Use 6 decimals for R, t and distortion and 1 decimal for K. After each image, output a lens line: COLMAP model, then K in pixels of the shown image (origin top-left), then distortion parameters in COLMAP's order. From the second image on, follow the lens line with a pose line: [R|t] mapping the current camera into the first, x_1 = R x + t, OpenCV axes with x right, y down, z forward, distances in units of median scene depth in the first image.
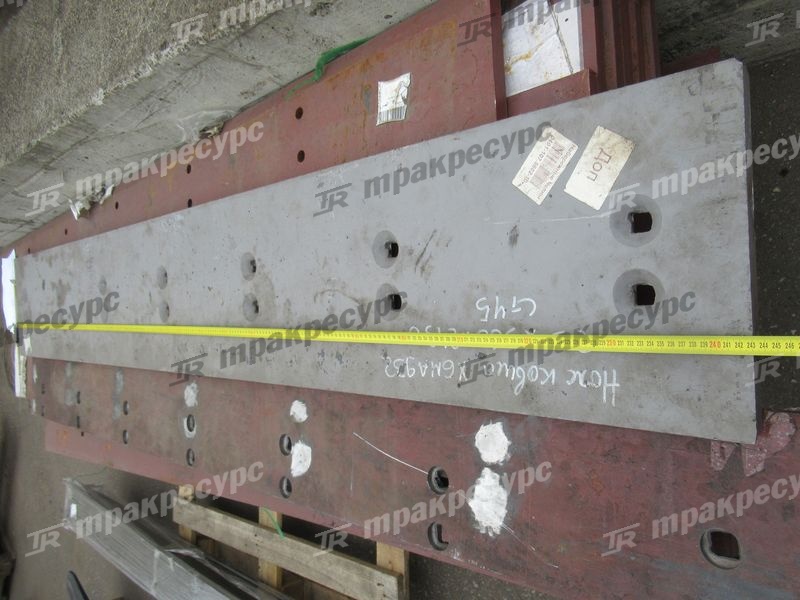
lens RADIAL K [[599.2, 0, 406.8], [0, 599.2, 303.8], [0, 0, 1]] dist [0.026306, -0.006485]
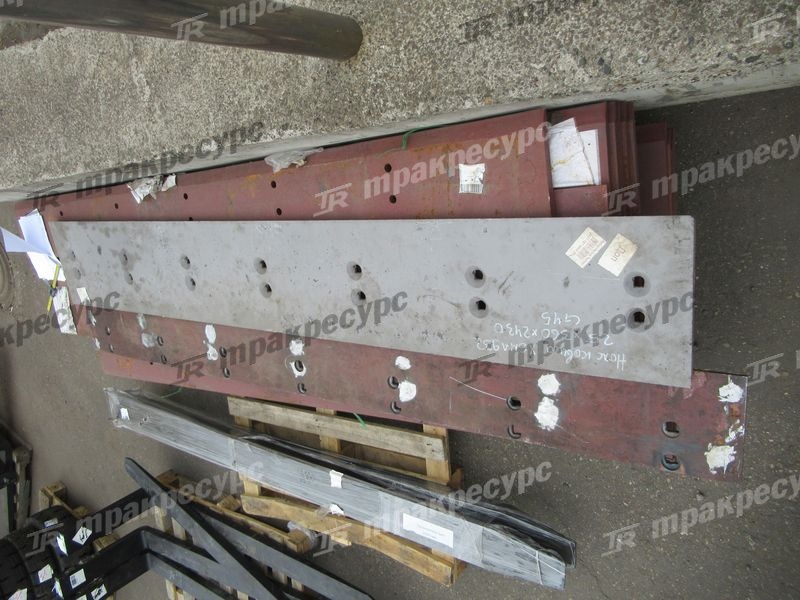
lens RADIAL K [[611.7, 0, 400.0], [0, 611.7, 300.0], [0, 0, 1]] dist [-0.004351, -0.001781]
pose [[0.983154, -0.124215, 0.134085, -0.470237], [0.083084, 0.957132, 0.277479, -0.511775], [-0.162805, -0.261664, 0.951329, -0.559389]]
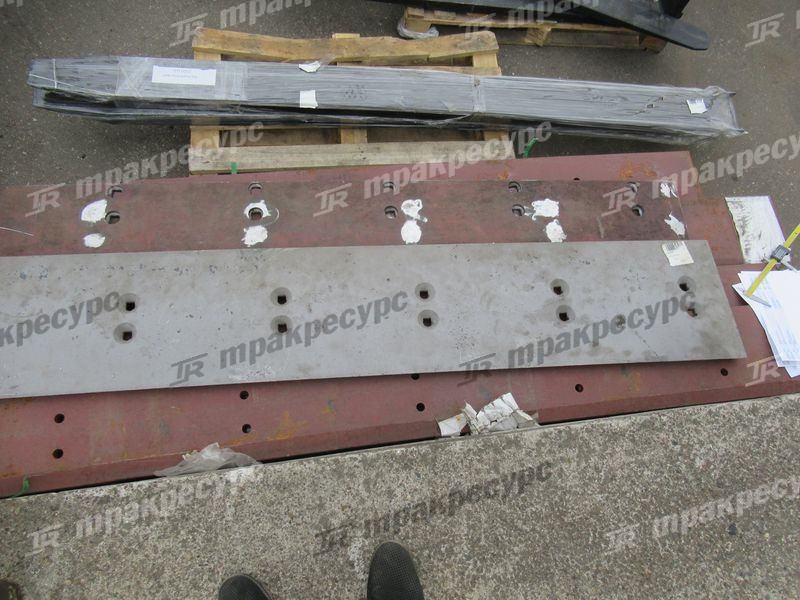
lens RADIAL K [[611.7, 0, 400.0], [0, 611.7, 300.0], [0, 0, 1]] dist [-0.004351, -0.001781]
pose [[-0.803245, 0.272445, 0.529690, -1.841257], [-0.071635, -0.926995, 0.368168, -0.659866], [0.591326, 0.257785, 0.764121, 0.452725]]
